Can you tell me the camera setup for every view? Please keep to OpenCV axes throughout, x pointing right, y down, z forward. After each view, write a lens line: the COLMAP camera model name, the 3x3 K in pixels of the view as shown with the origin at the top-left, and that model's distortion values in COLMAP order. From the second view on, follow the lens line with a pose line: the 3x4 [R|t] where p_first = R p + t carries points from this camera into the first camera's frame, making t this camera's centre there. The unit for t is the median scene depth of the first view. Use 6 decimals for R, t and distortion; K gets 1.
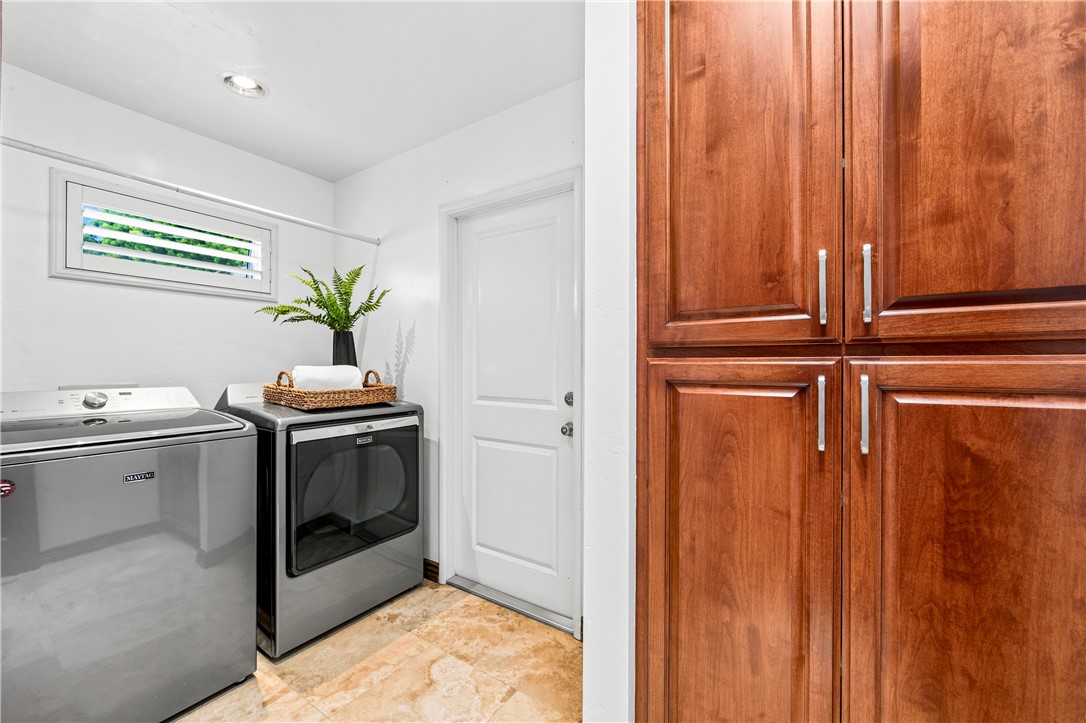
lens RADIAL K [[433.3, 0, 543.5], [0, 433.3, 363.1], [0, 0, 1]] dist [-0.000730, -0.001186]
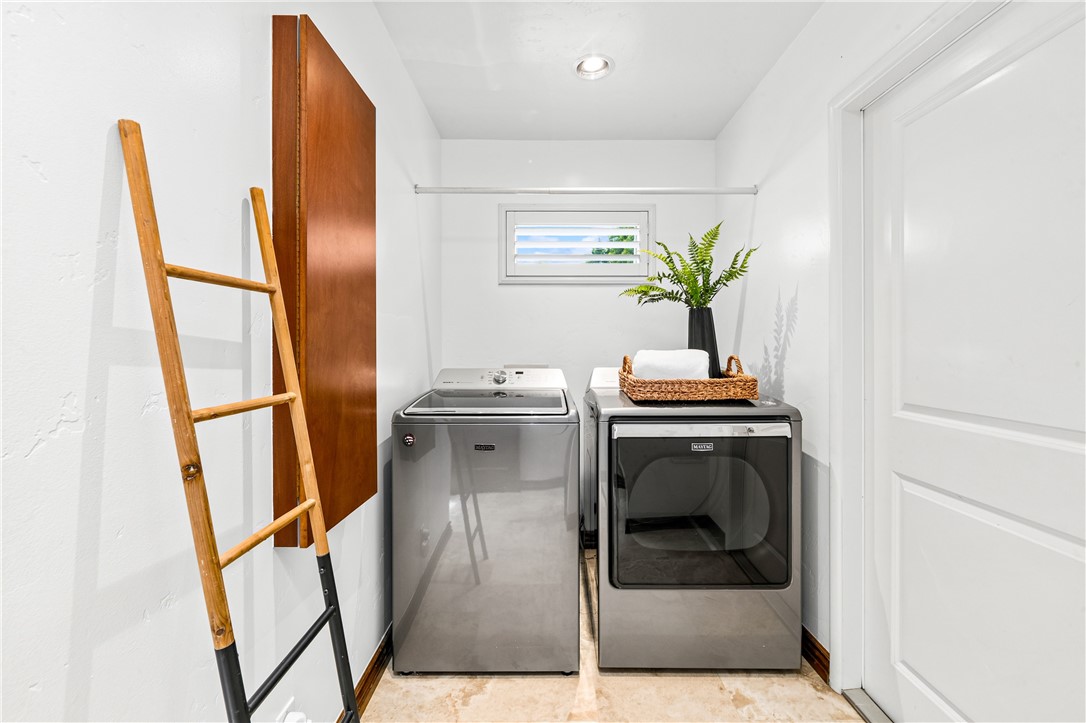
lens RADIAL K [[433.3, 0, 542.5], [0, 433.3, 349.4], [0, 0, 1]] dist [-0.000730, -0.001186]
pose [[0.553196, 0.000444, -0.833051, 0.061547], [0.005528, 0.999976, 0.004203, -0.000119], [0.833033, -0.006930, 0.553180, 0.298979]]
